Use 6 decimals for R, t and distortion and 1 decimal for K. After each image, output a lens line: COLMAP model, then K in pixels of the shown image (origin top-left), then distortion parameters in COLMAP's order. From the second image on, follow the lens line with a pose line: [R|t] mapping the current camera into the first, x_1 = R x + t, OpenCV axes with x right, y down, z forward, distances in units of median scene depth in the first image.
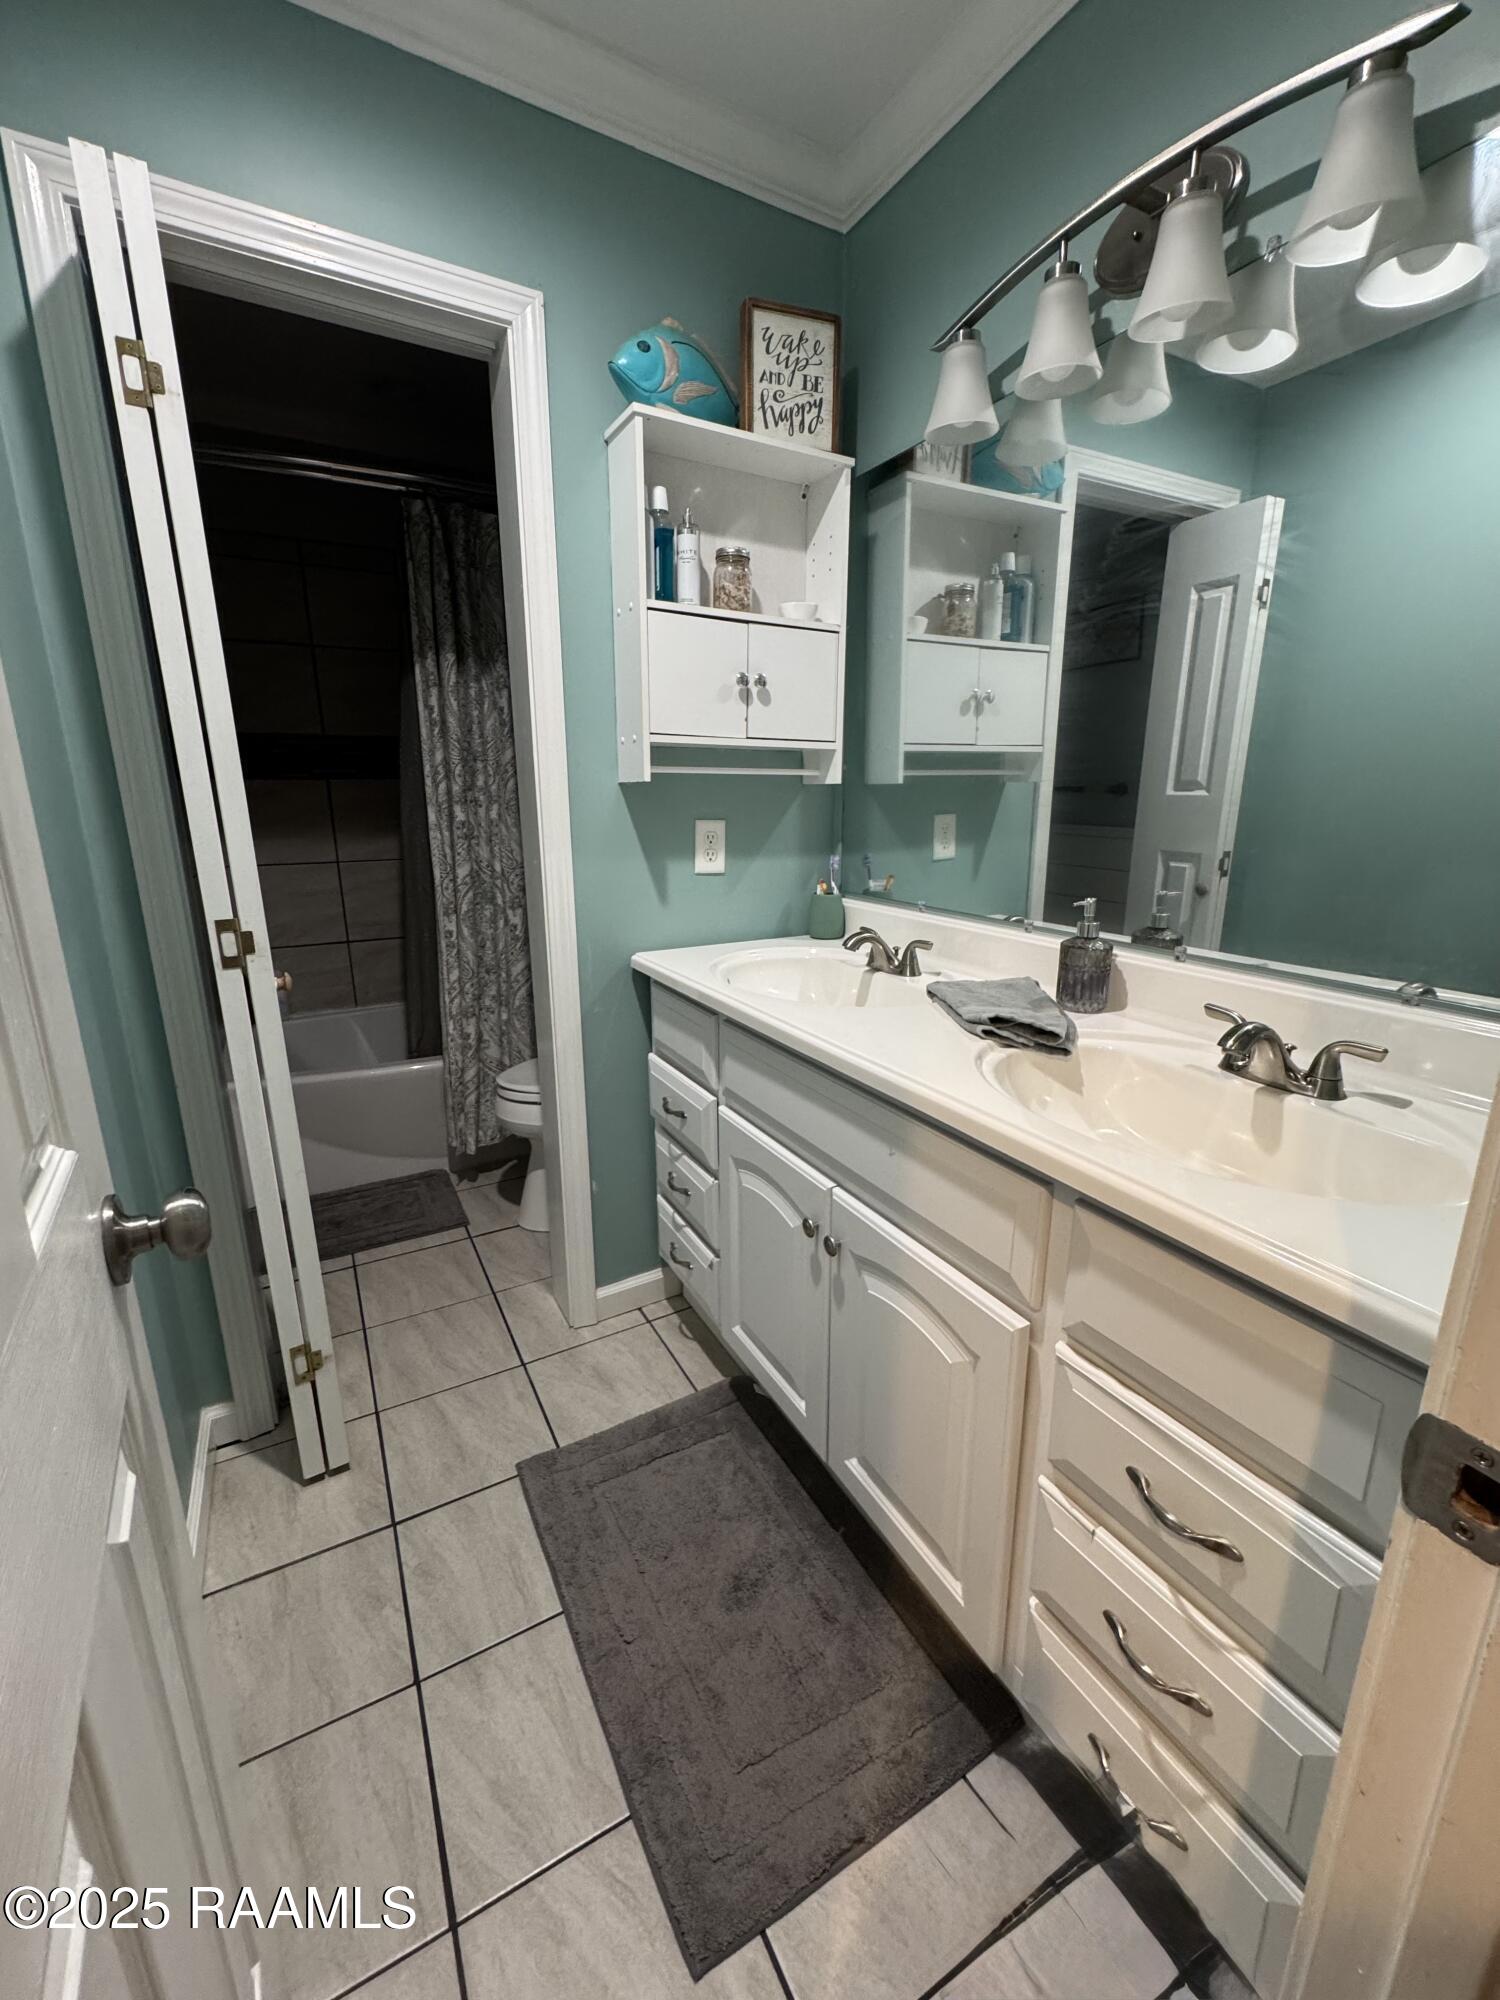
lens RADIAL K [[816.6, 0, 750.3], [0, 816.6, 996.2], [0, 0, 1]] dist [-0.003471, -0.000193]
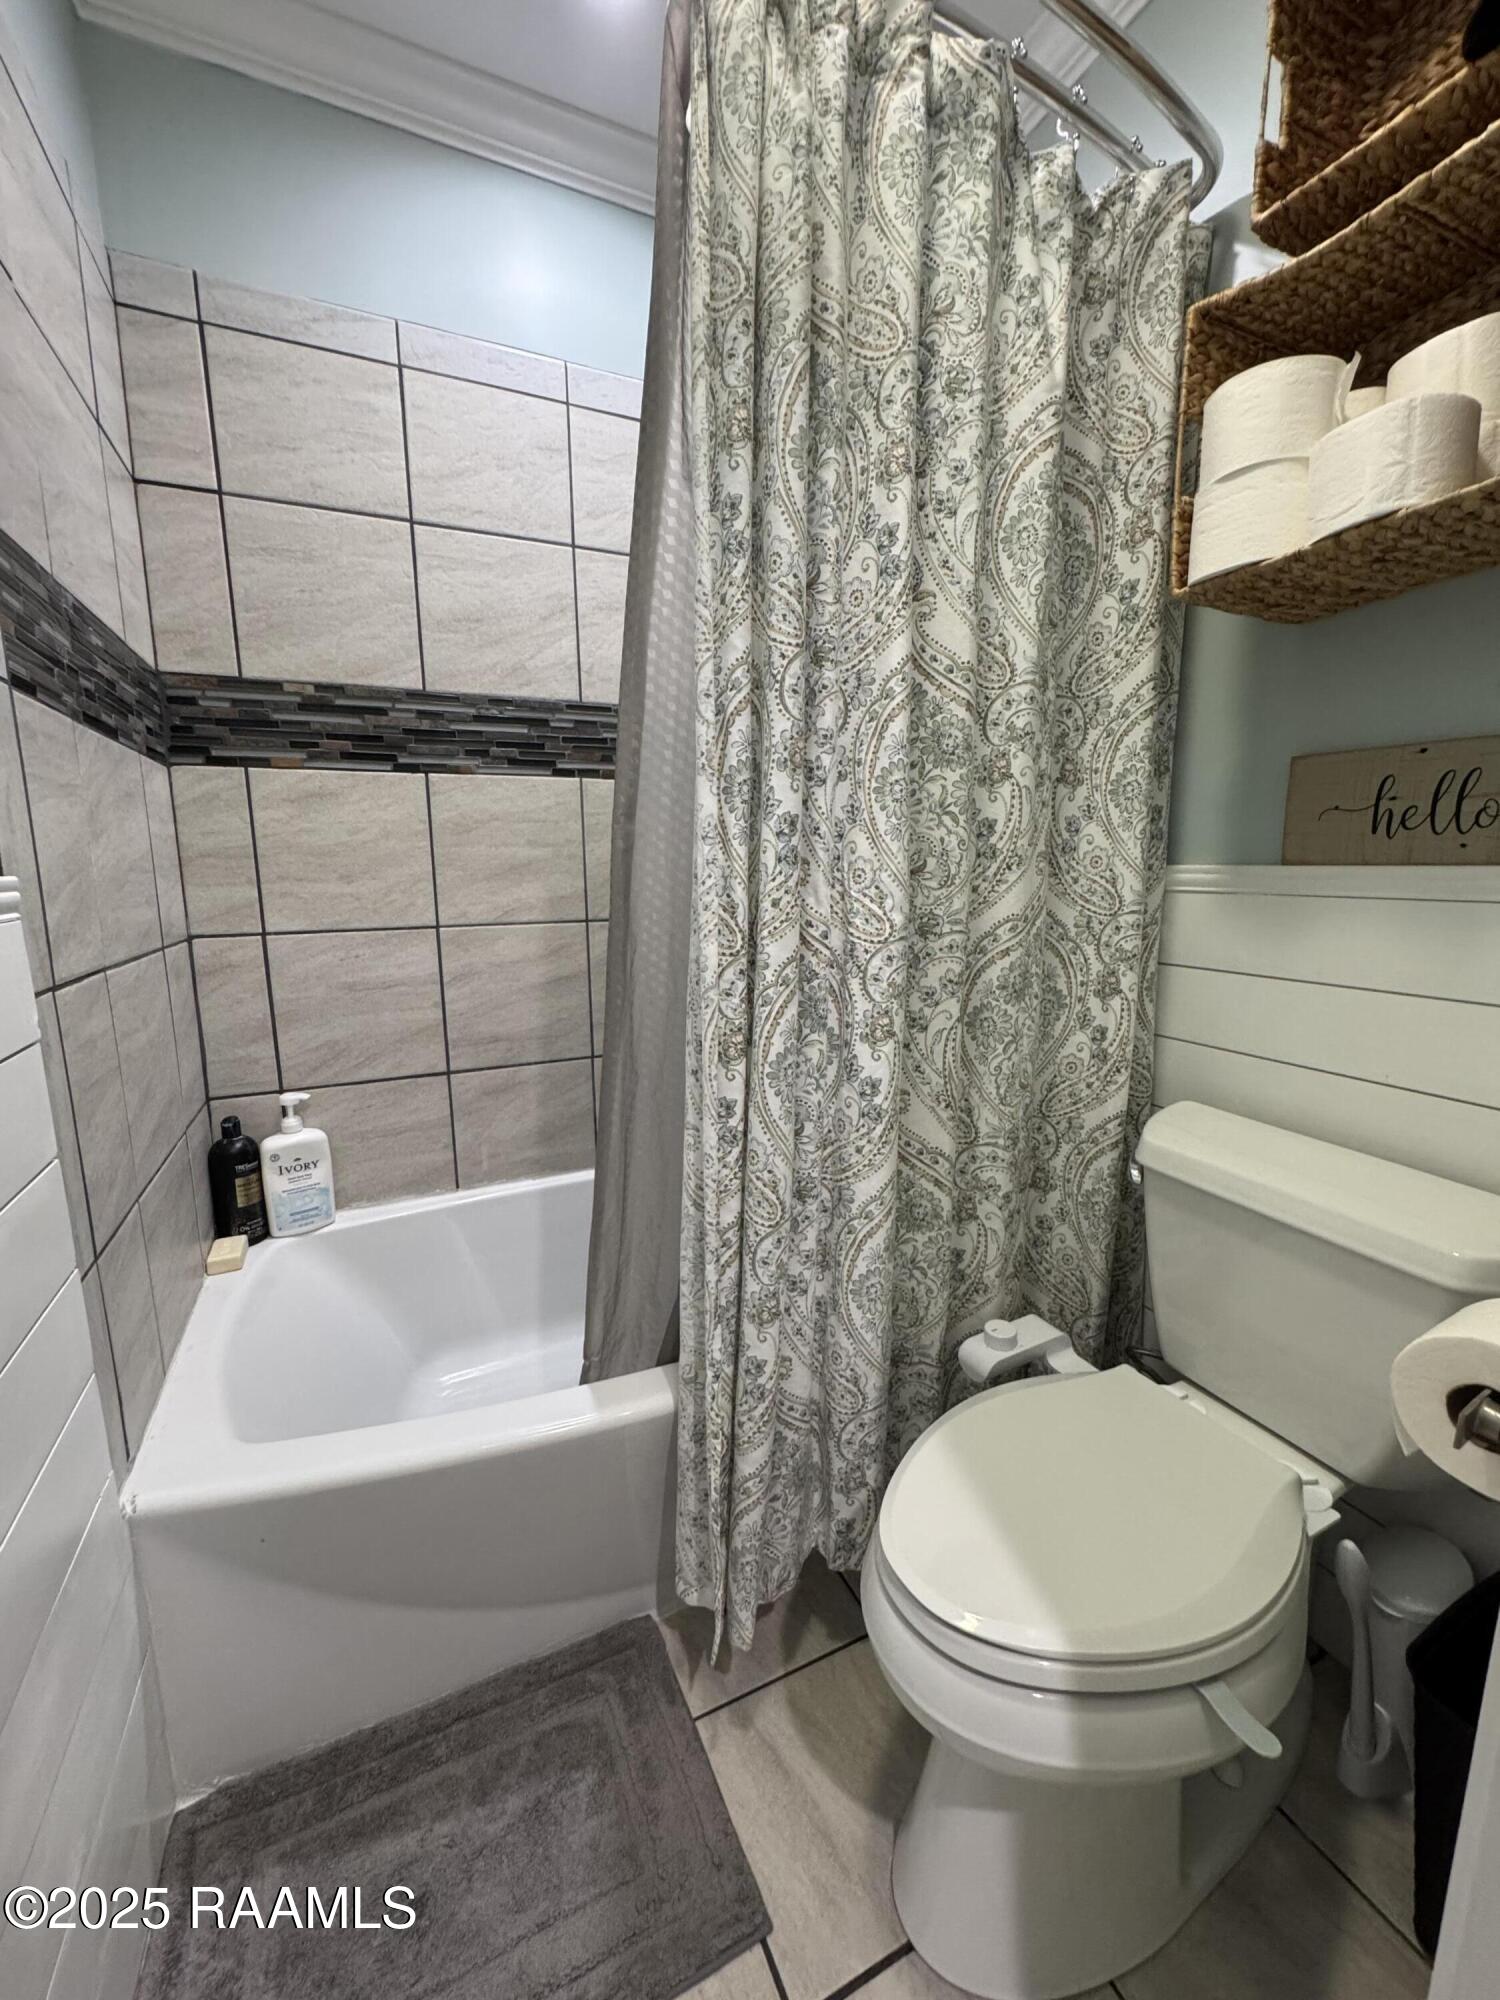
lens RADIAL K [[816.6, 0, 750.3], [0, 816.6, 996.2], [0, 0, 1]] dist [-0.003471, -0.000193]
pose [[0.997572, 0.008132, -0.069173, -0.332911], [-0.013548, 0.996847, -0.078182, -0.099970], [0.068319, 0.078929, 0.994536, 0.613710]]
